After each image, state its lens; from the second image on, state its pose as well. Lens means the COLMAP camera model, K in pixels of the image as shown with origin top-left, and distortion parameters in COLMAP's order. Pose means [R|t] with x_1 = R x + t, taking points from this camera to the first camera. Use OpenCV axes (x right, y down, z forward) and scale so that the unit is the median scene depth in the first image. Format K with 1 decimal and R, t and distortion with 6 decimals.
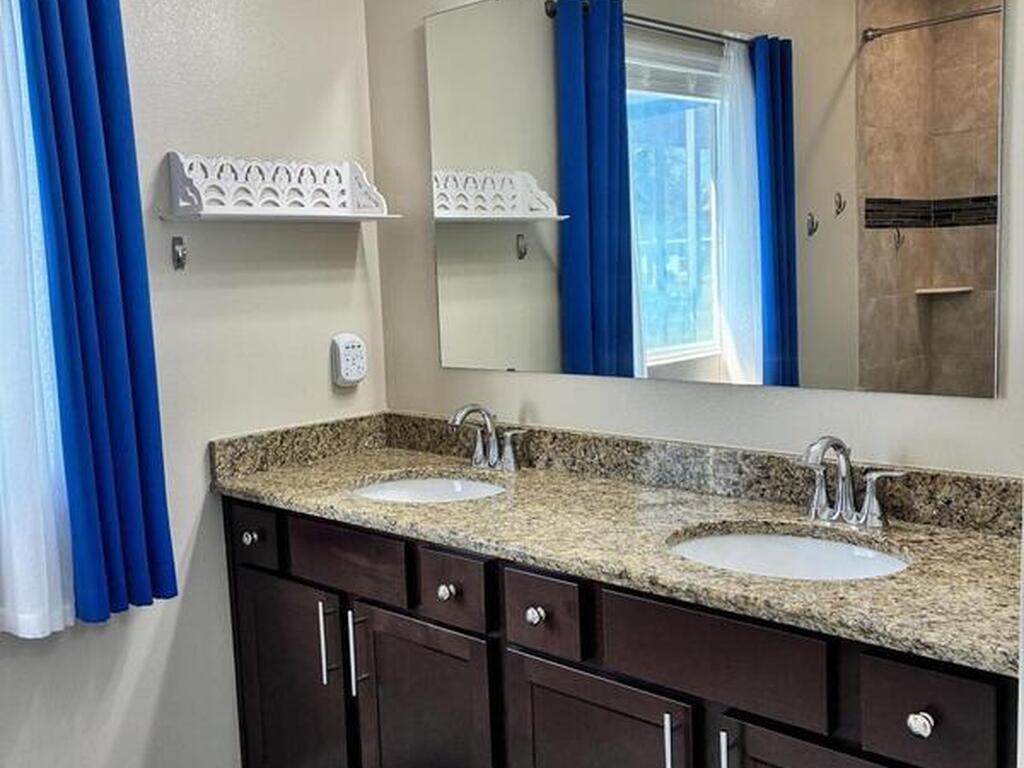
lens RADIAL K [[1039.9, 0, 510.5], [0, 1039.9, 383.3], [0, 0, 1]] dist [0.030417, 0.000000]
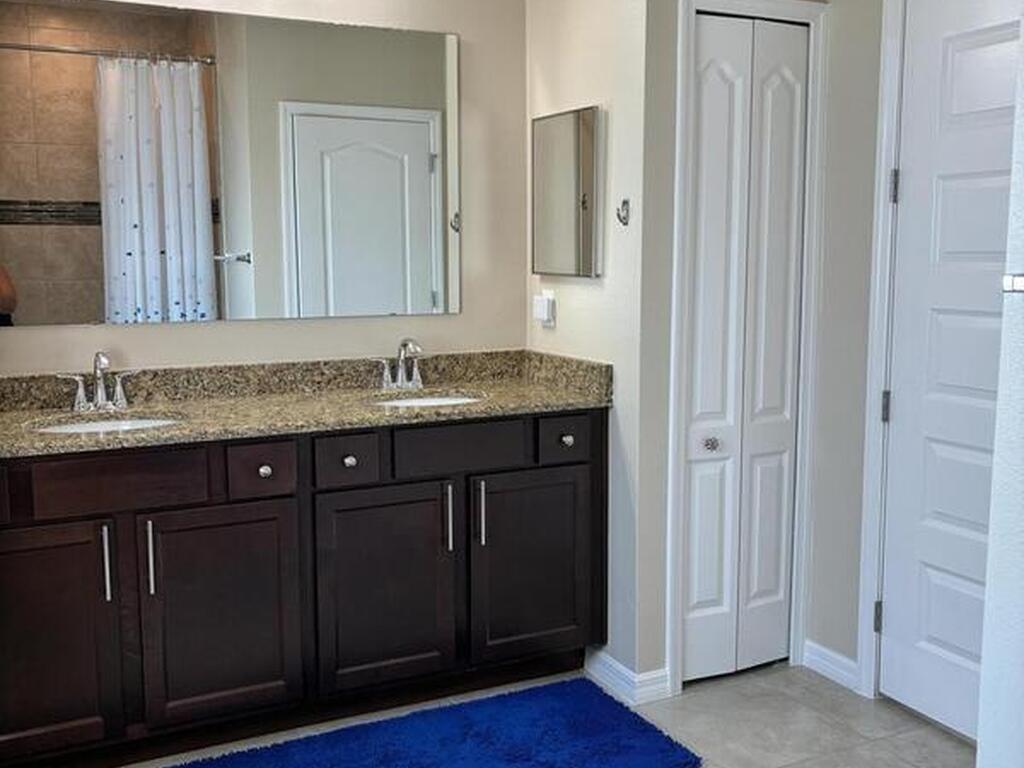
lens RADIAL K [[1039.9, 0, 510.7], [0, 1039.9, 382.7], [0, 0, 1]] dist [0.030417, 0.000000]
pose [[0.331271, -0.082547, 0.939918, -1.068678], [0.099672, 0.993653, 0.052137, 0.042503], [-0.938256, 0.076412, 0.337396, 0.208753]]
